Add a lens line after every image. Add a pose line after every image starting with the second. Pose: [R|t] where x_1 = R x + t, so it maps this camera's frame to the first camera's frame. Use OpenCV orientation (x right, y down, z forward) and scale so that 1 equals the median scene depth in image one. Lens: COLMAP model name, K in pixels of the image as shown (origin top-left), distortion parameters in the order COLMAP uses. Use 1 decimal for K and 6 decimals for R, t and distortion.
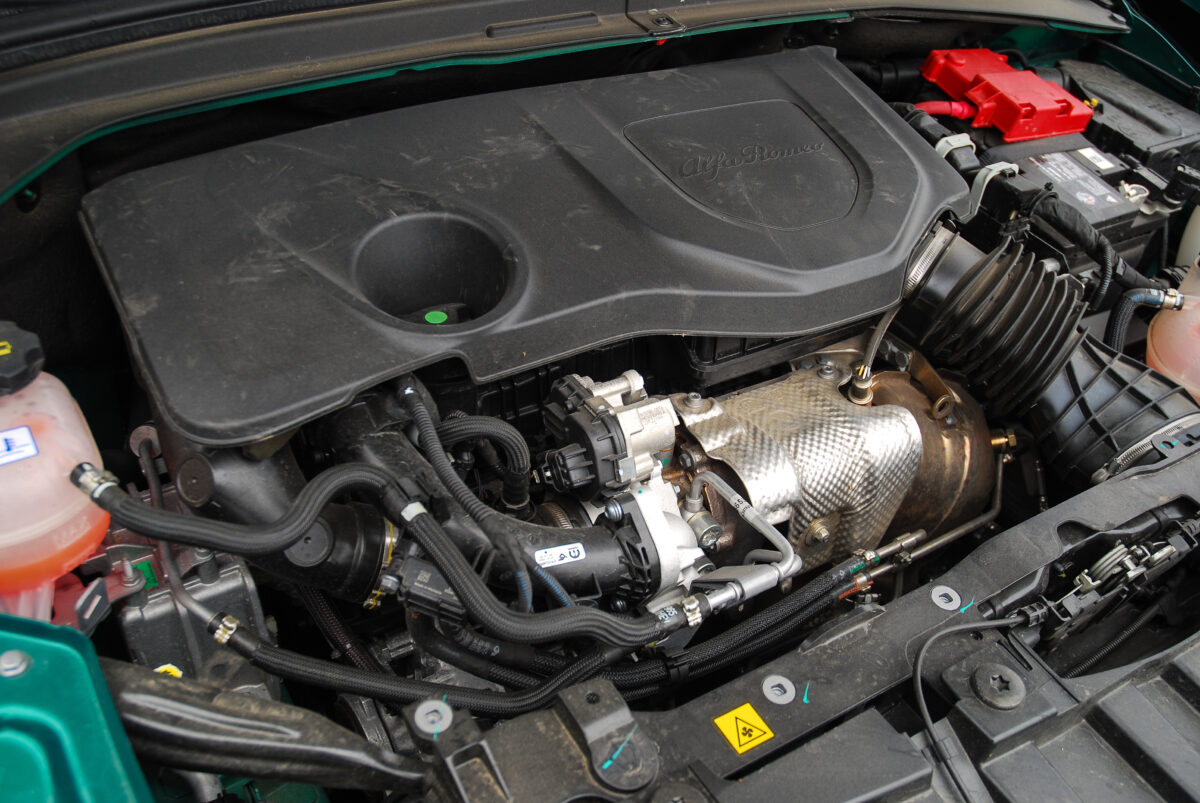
lens RADIAL K [[1202.8, 0, 600.0], [0, 1202.8, 401.5], [0, 0, 1]] dist [-0.068167, -0.004699]
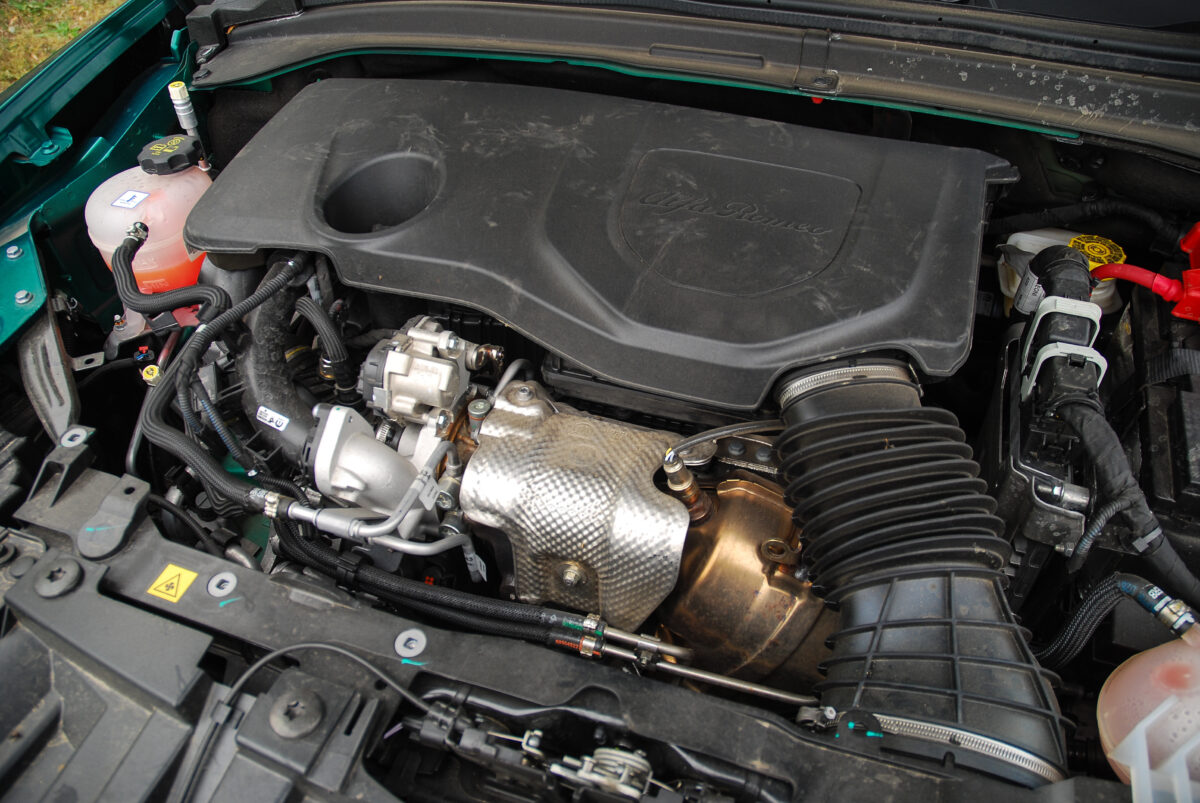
lens RADIAL K [[926.3, 0, 600.0], [0, 926.3, 401.5], [0, 0, 1]] dist [-0.125131, 0.003706]
pose [[0.591367, 0.433742, -0.679819, 0.694874], [-0.421721, 0.884901, 0.197740, -0.189602], [0.687340, 0.169757, 0.706219, 0.481650]]
